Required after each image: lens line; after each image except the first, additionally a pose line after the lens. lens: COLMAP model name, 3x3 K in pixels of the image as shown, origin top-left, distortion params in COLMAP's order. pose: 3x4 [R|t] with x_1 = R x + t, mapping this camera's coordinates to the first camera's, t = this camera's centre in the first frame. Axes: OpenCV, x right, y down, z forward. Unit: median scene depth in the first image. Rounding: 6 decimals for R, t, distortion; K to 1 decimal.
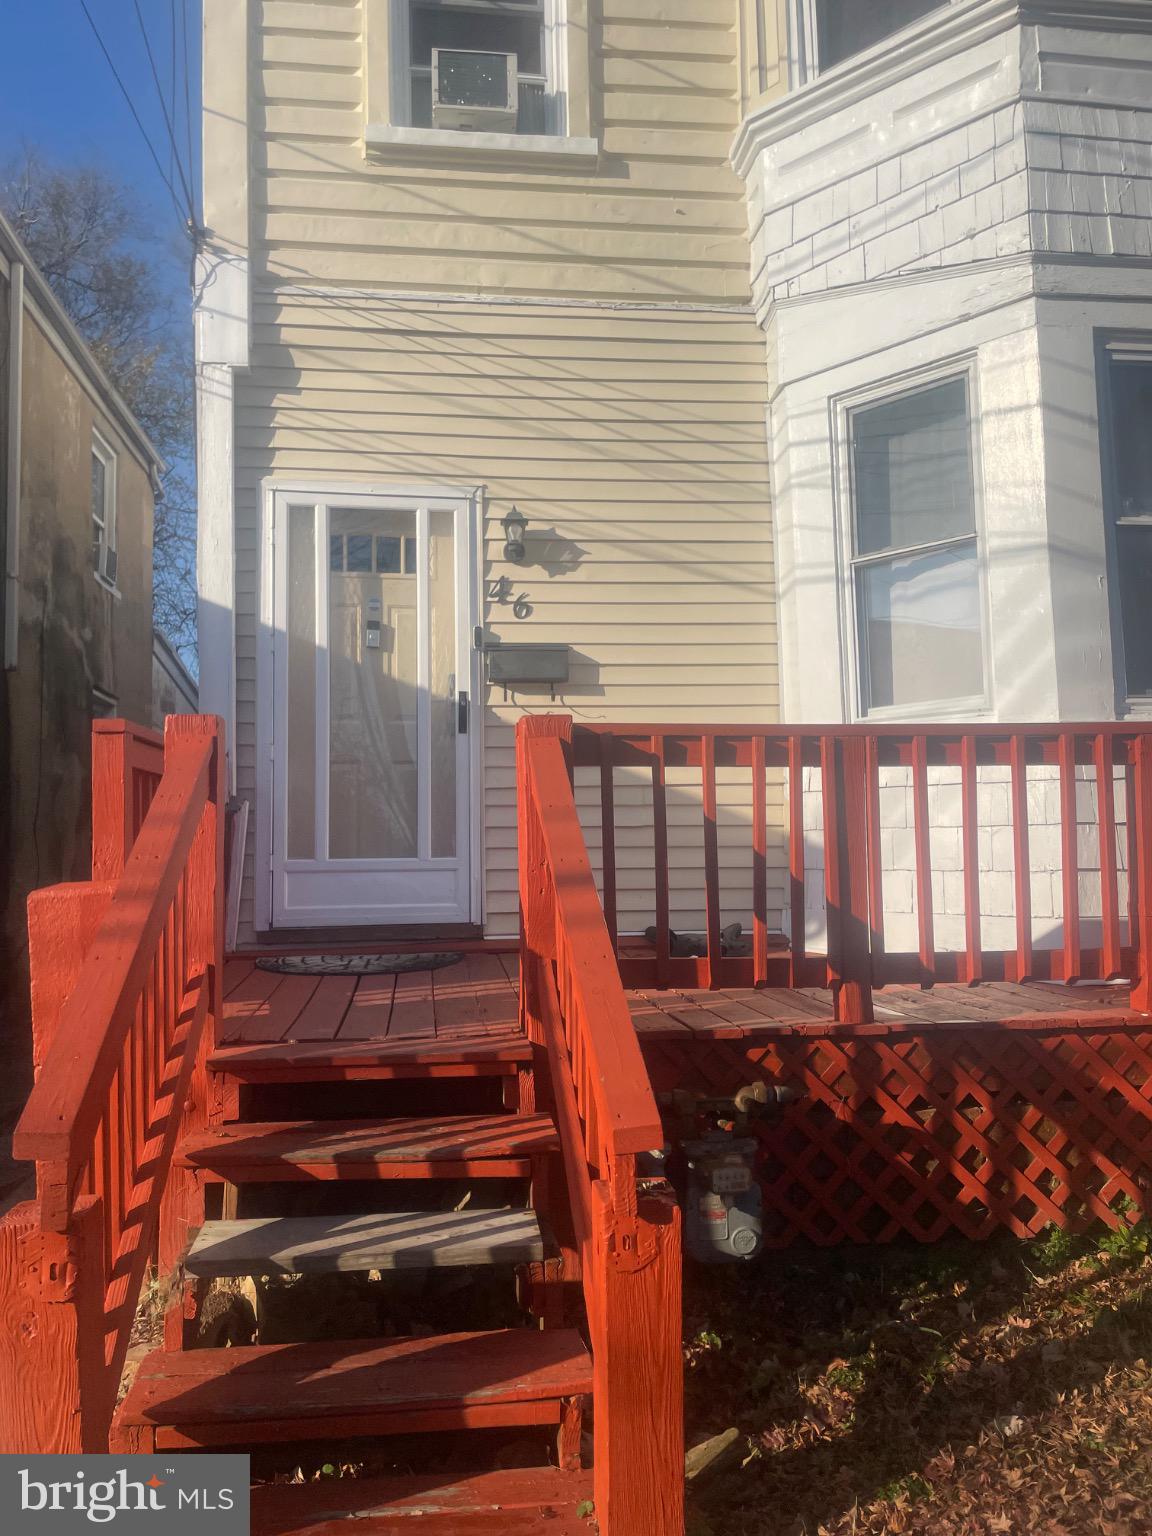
lens RADIAL K [[1151.7, 0, 558.5], [0, 1151.7, 773.3], [0, 0, 1]] dist [0.084340, -0.110541]
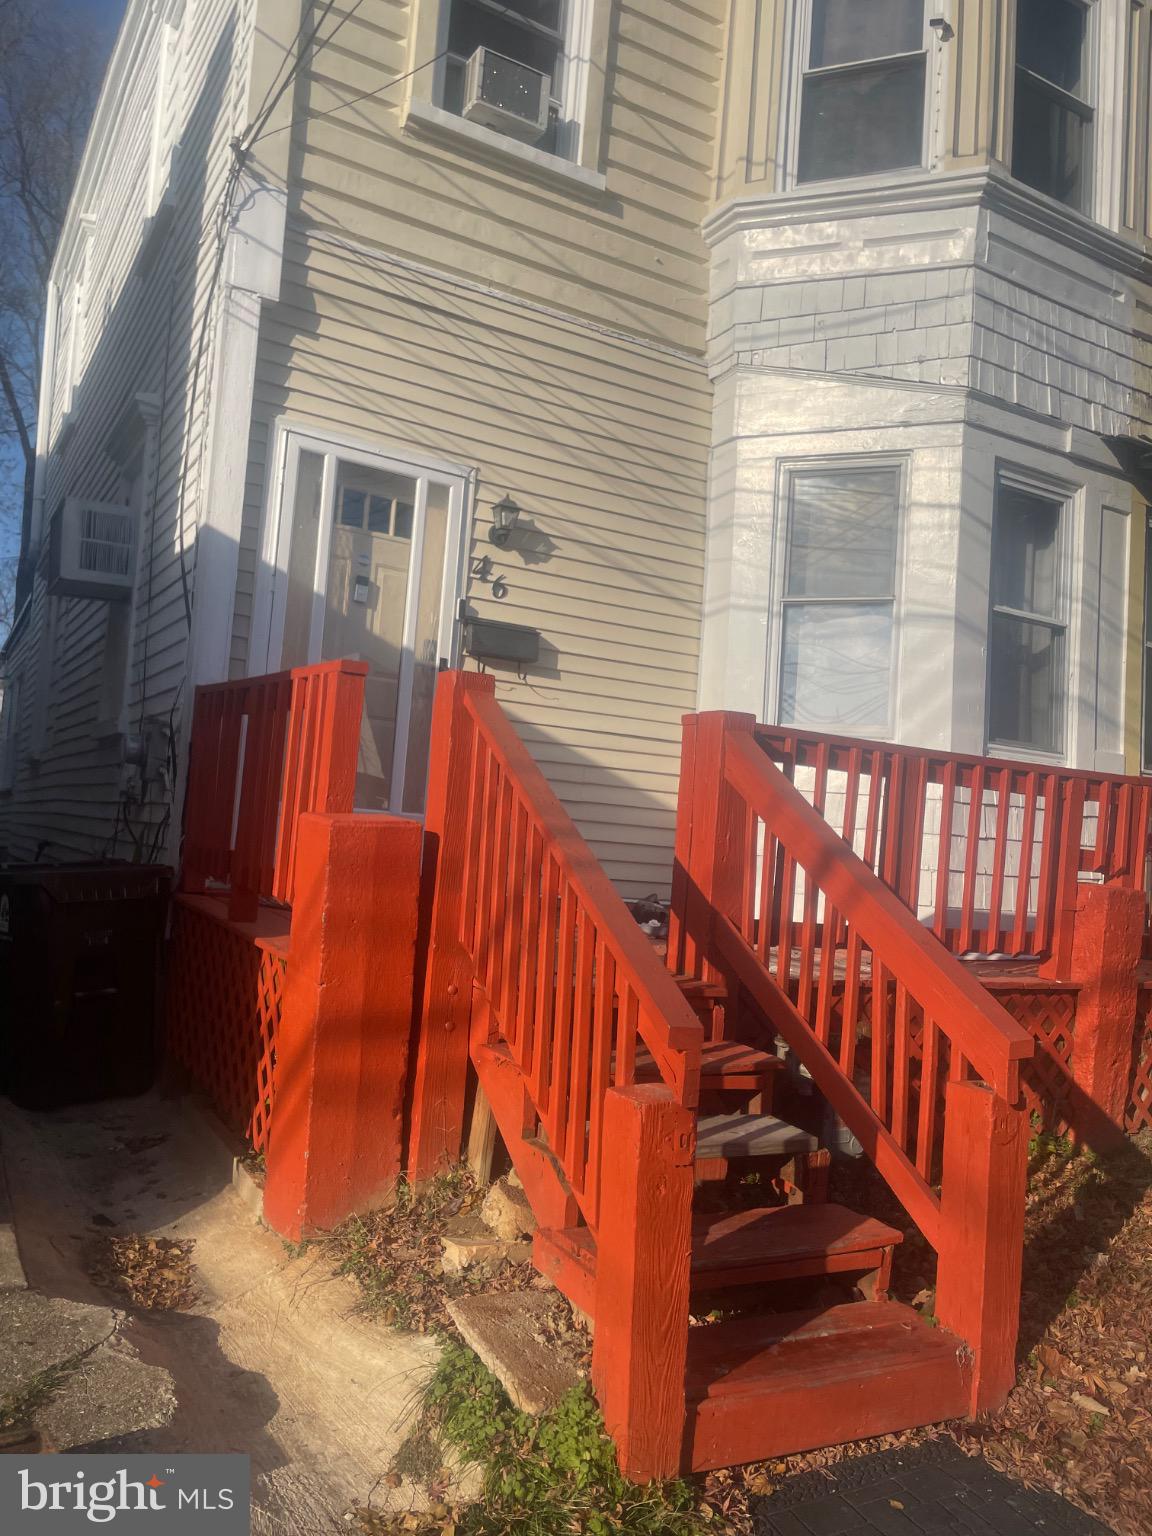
lens RADIAL K [[1147.5, 0, 581.5], [0, 1147.5, 758.0], [0, 0, 1]] dist [0.098670, -0.133514]
pose [[0.918069, 0.112251, 0.380196, -0.354366], [-0.117007, 0.993074, -0.010660, 0.016522], [-0.378760, -0.034699, 0.924844, -0.027295]]
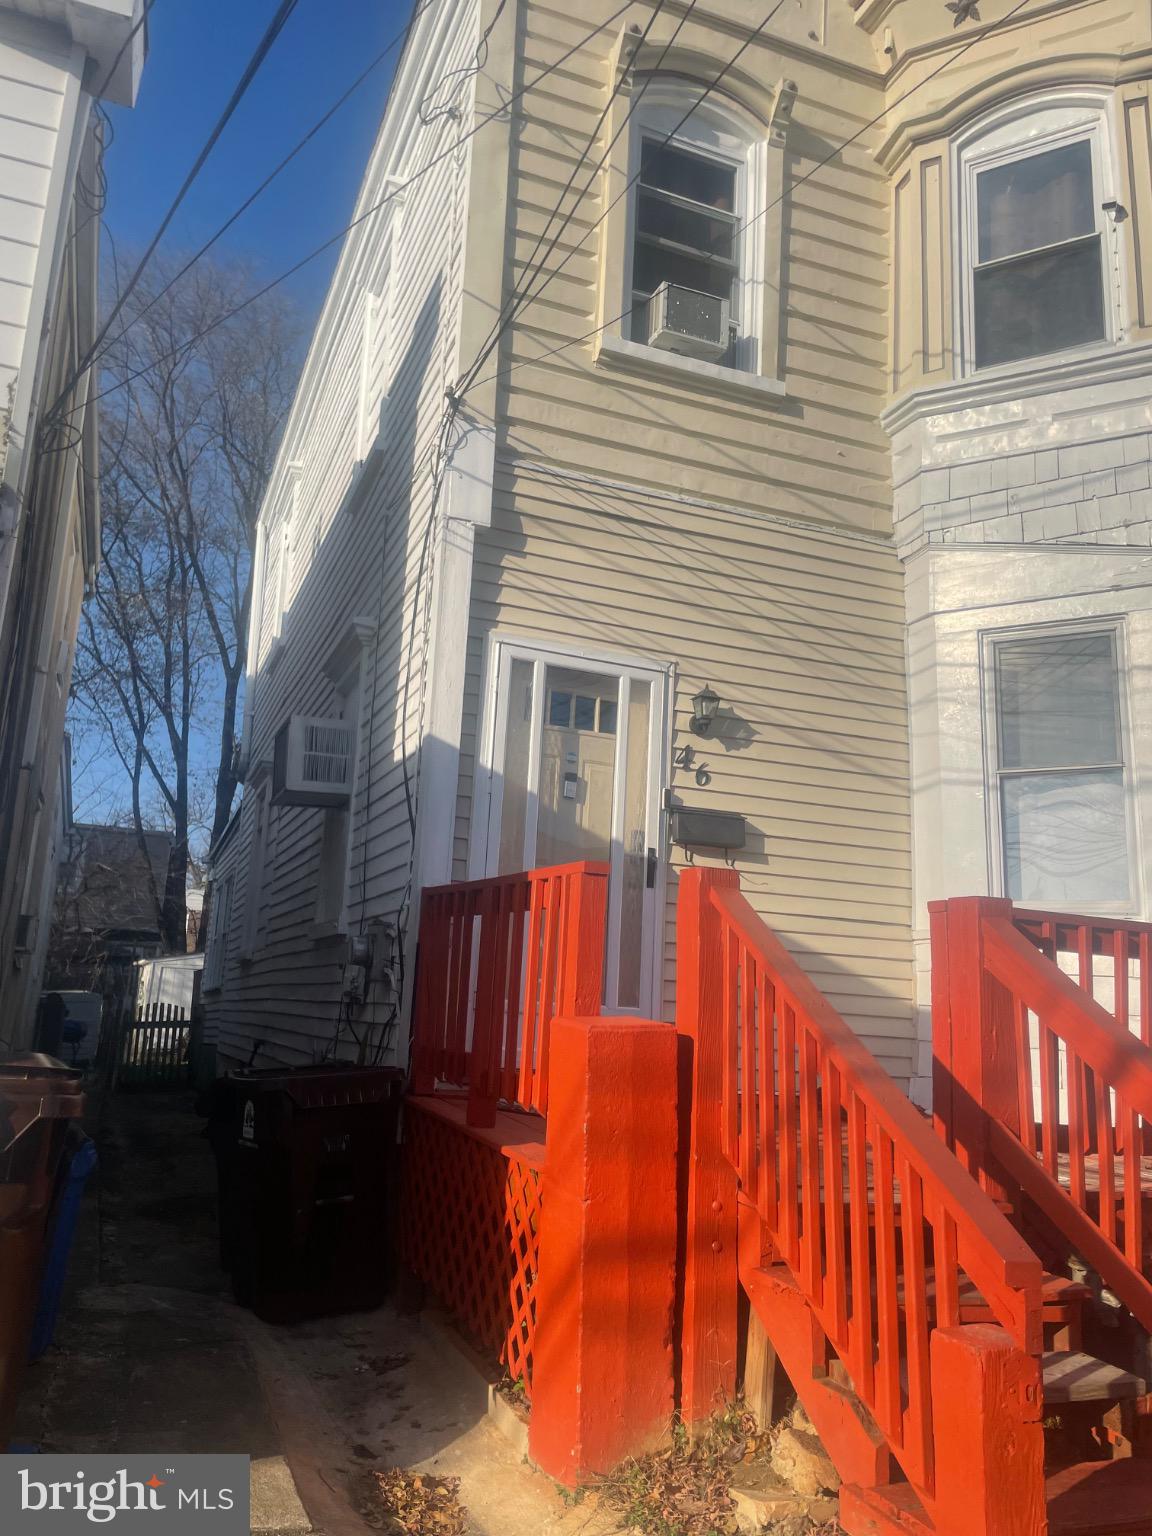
lens RADIAL K [[1145.1, 0, 572.2], [0, 1145.1, 775.2], [0, 0, 1]] dist [0.102802, -0.136593]
pose [[0.967521, 0.112410, 0.226421, -0.397267], [-0.083372, 0.987470, -0.133988, 0.010429], [-0.238646, 0.110759, 0.964770, -0.010062]]
